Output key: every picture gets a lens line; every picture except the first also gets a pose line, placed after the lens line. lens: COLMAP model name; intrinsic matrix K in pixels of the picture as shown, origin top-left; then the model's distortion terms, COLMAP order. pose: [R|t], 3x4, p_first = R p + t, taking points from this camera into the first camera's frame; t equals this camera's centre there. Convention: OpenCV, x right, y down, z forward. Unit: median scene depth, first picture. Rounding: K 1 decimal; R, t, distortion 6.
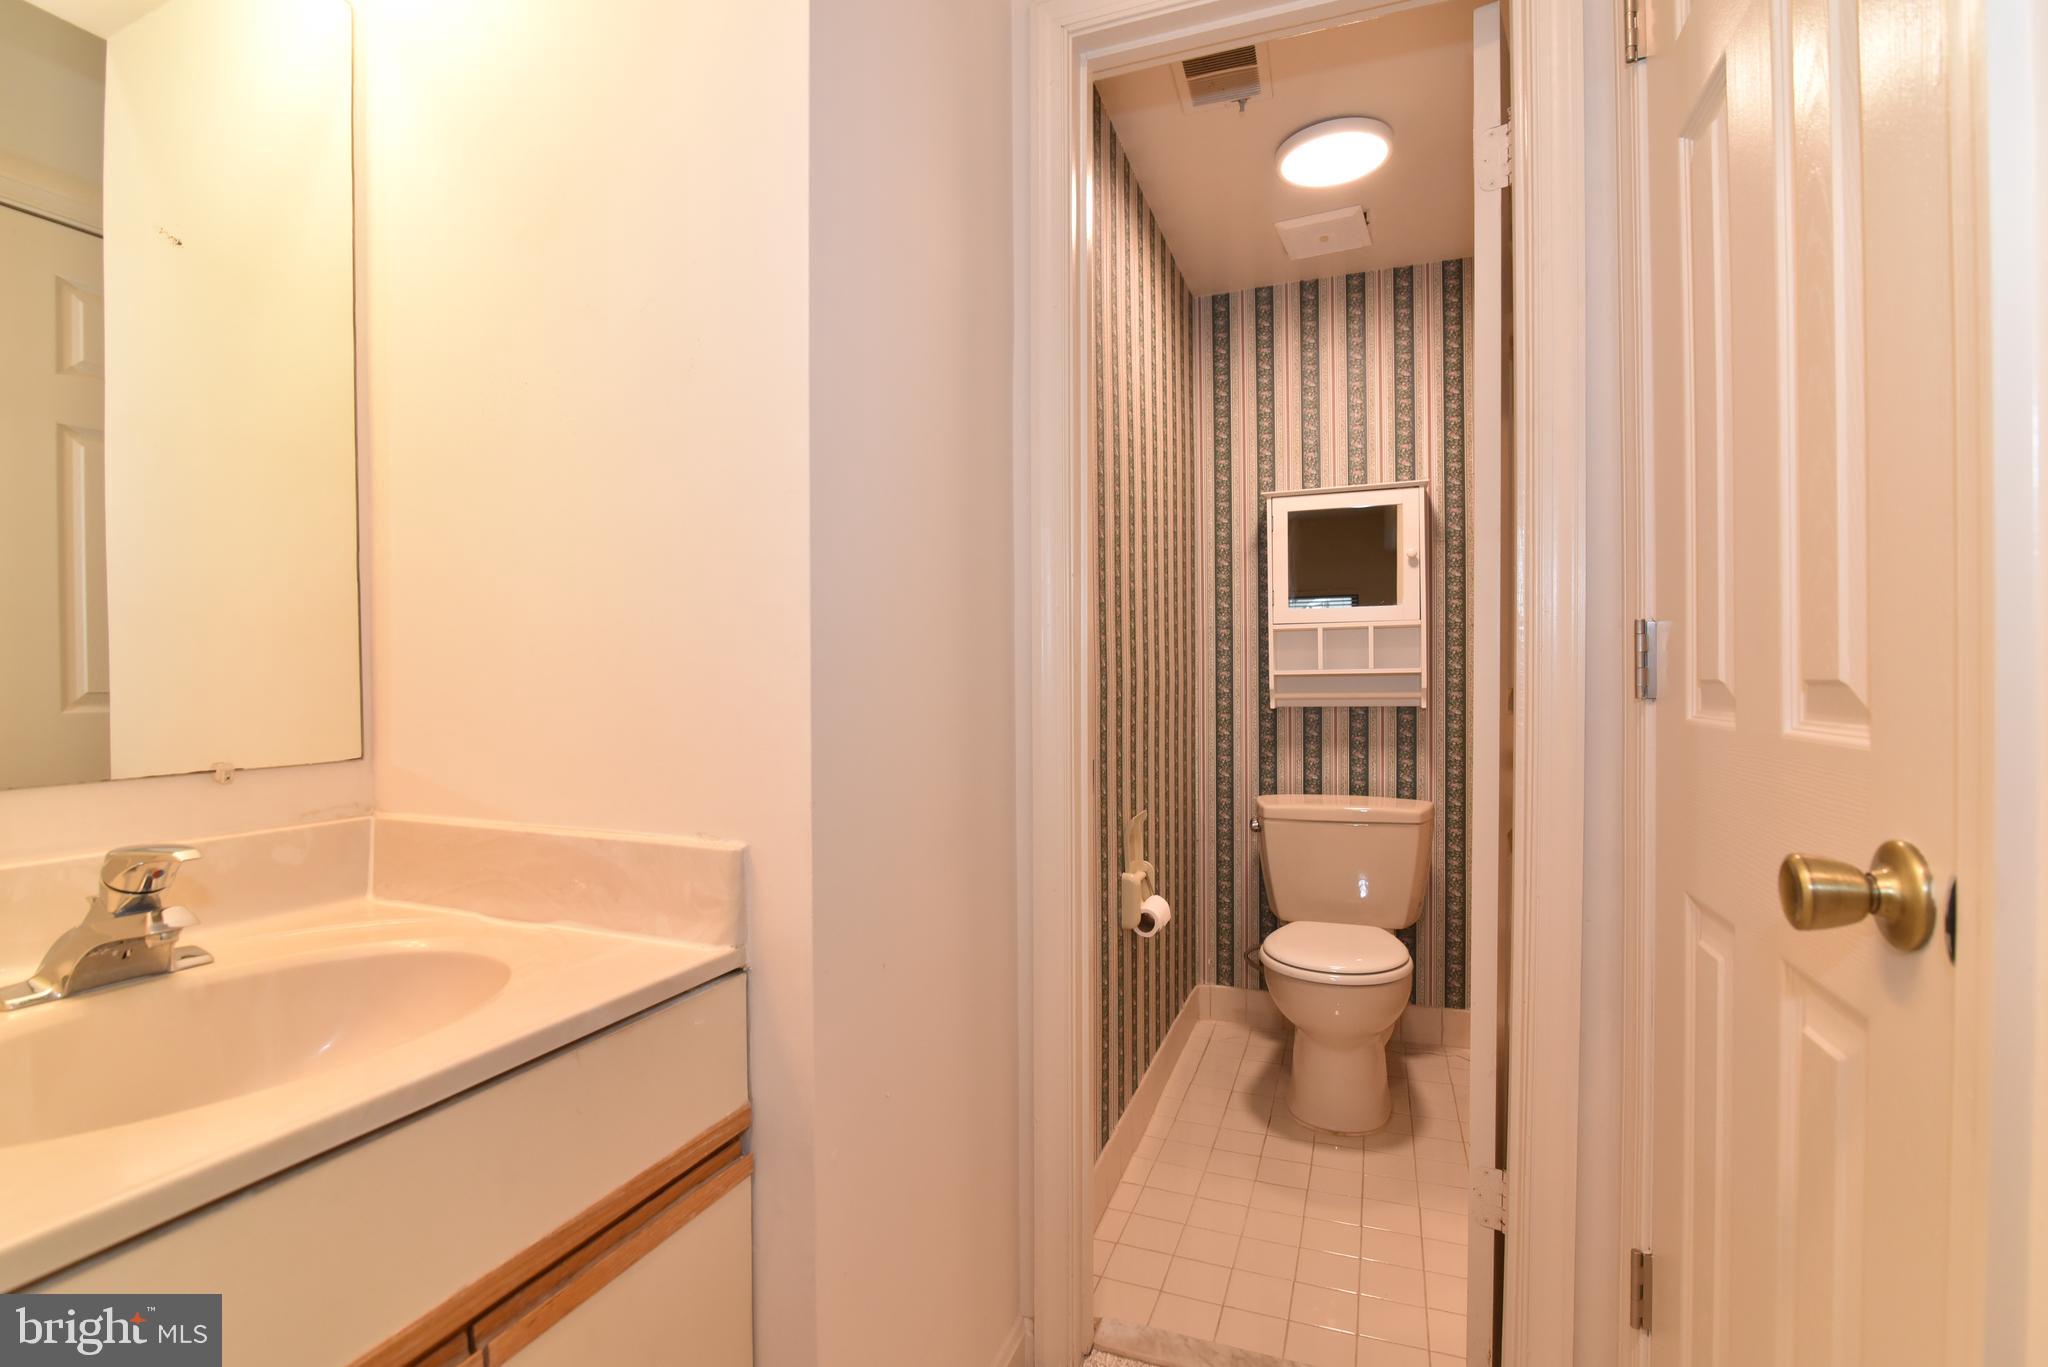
lens RADIAL K [[946.7, 0, 1024.0], [0, 946.7, 683.5], [0, 0, 1]] dist [0.000607, 0.000112]
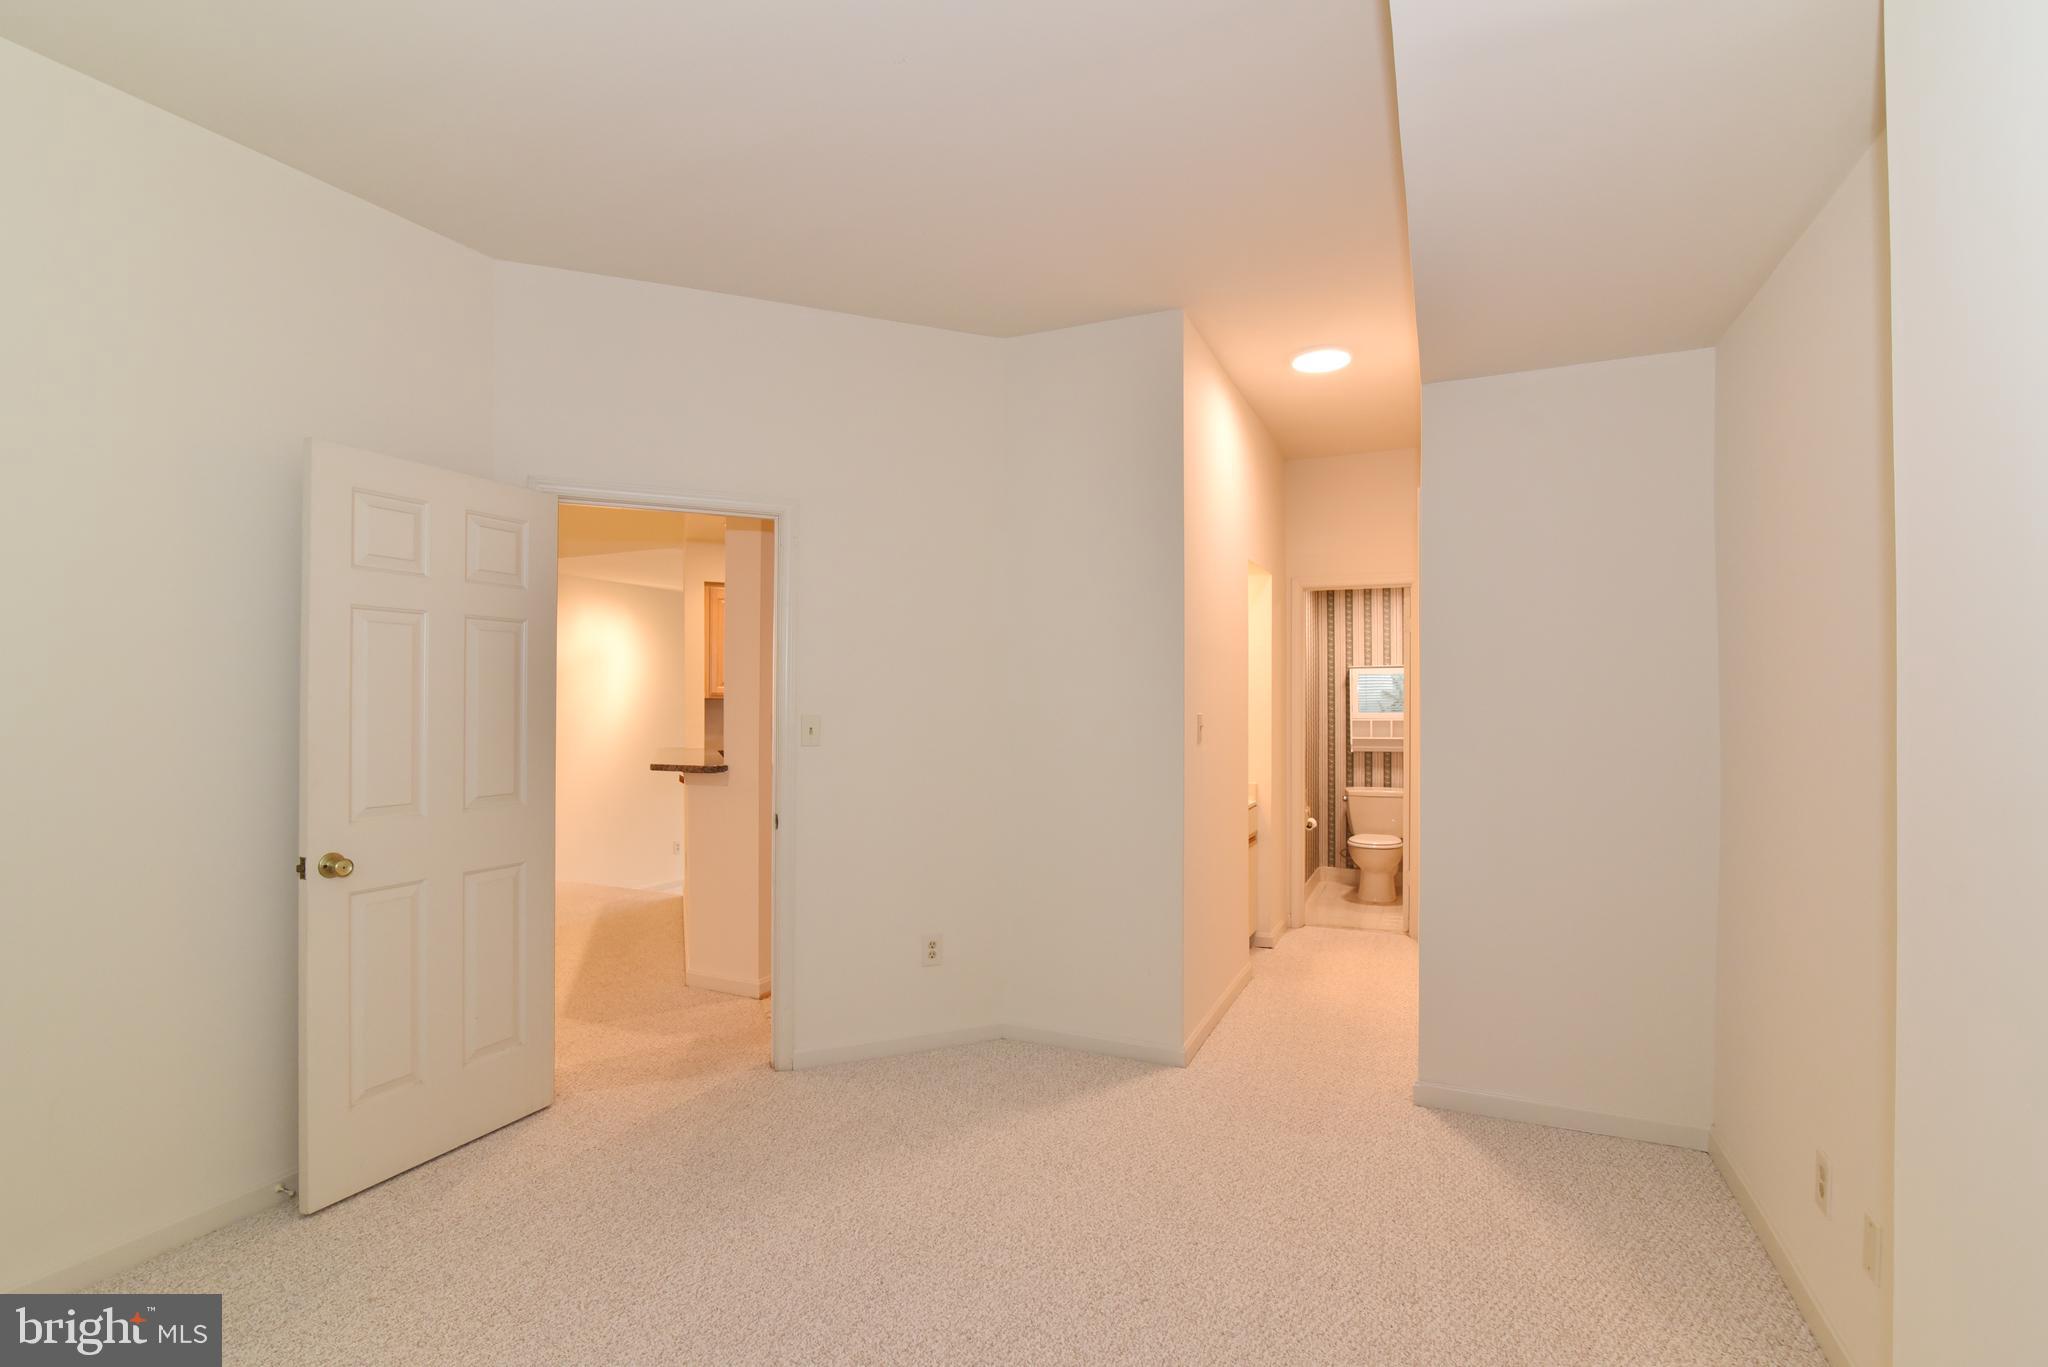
lens RADIAL K [[939.5, 0, 1022.0], [0, 939.5, 689.6], [0, 0, 1]] dist [-0.015835, -0.000224]
pose [[0.997211, 0.003809, -0.074541, -0.409993], [-0.004655, 0.999927, -0.011178, -0.104274], [0.074493, 0.011494, 0.997155, -1.490101]]
